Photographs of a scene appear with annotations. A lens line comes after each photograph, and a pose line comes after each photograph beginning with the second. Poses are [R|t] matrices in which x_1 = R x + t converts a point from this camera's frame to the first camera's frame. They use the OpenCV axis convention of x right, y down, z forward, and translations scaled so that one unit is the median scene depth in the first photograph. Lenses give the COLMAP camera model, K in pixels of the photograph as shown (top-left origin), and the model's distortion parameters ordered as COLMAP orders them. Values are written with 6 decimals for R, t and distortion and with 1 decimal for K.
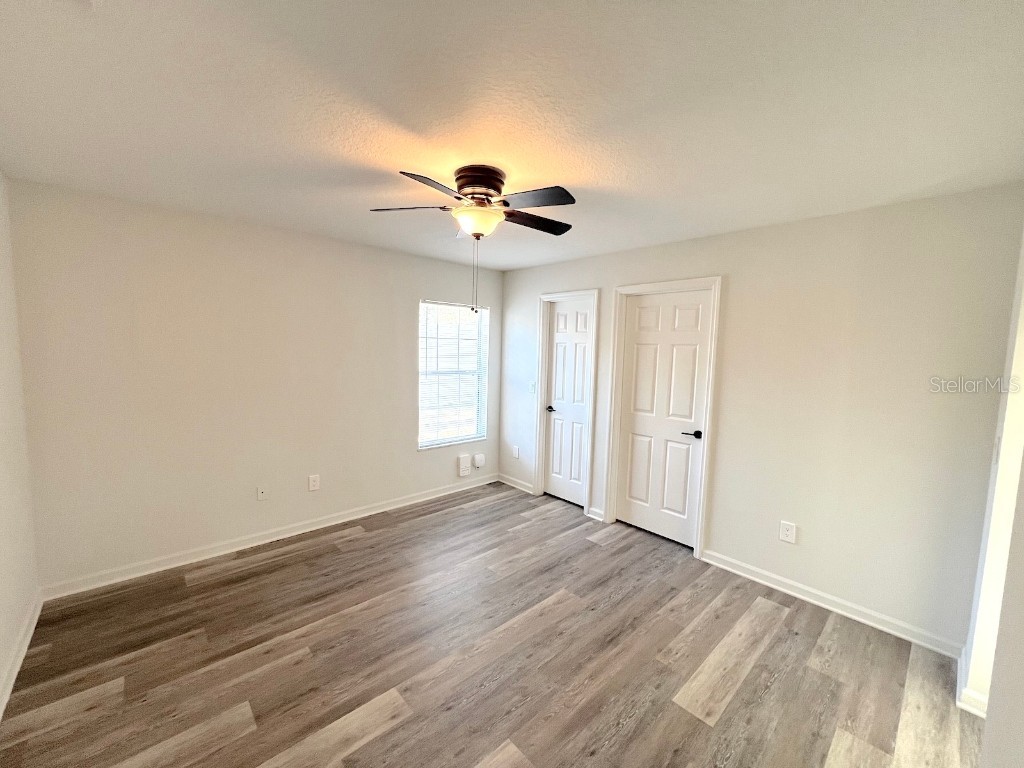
lens RADIAL K [[412.7, 0, 510.0], [0, 412.7, 366.4], [0, 0, 1]] dist [-0.001848, 0.000545]
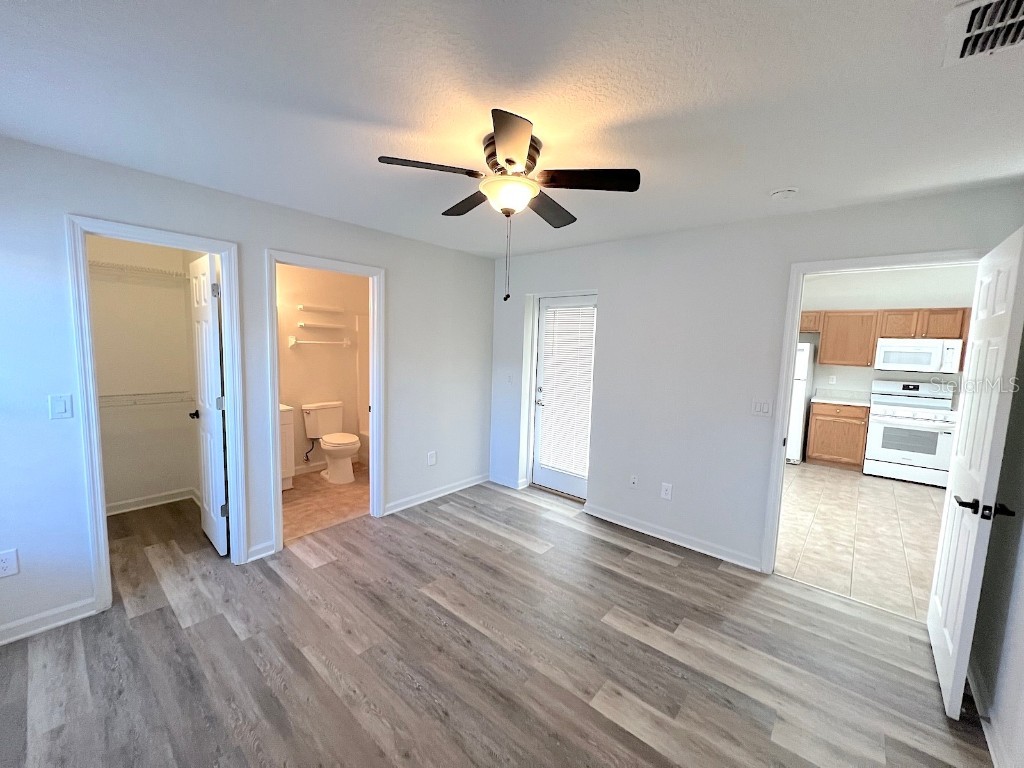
lens RADIAL K [[412.7, 0, 509.6], [0, 412.7, 380.8], [0, 0, 1]] dist [-0.001848, 0.000545]
pose [[-0.114789, -0.125768, 0.985396, -0.902664], [0.011035, 0.991731, 0.127862, -0.067399], [-0.993329, 0.025551, -0.112452, 1.040409]]
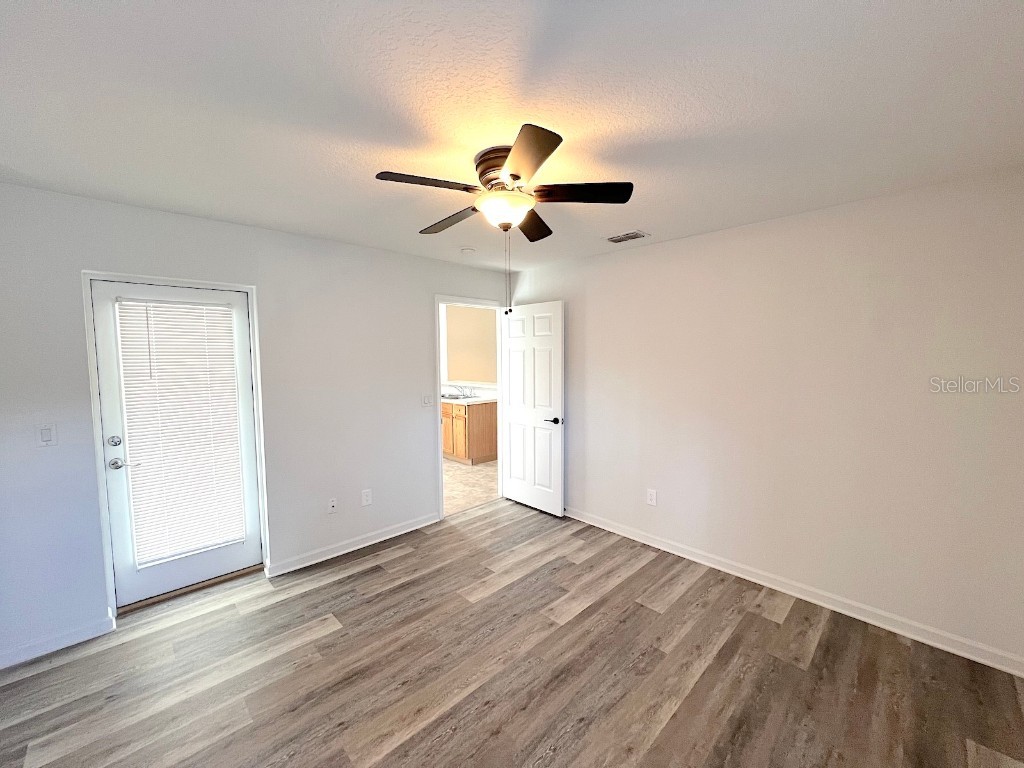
lens RADIAL K [[412.7, 0, 512.2], [0, 412.7, 380.4], [0, 0, 1]] dist [-0.001848, 0.000545]
pose [[-0.999383, -0.016607, -0.030956, -0.063854], [-0.019868, 0.993932, 0.108184, -0.079791], [0.028972, 0.108732, -0.993649, 1.774596]]
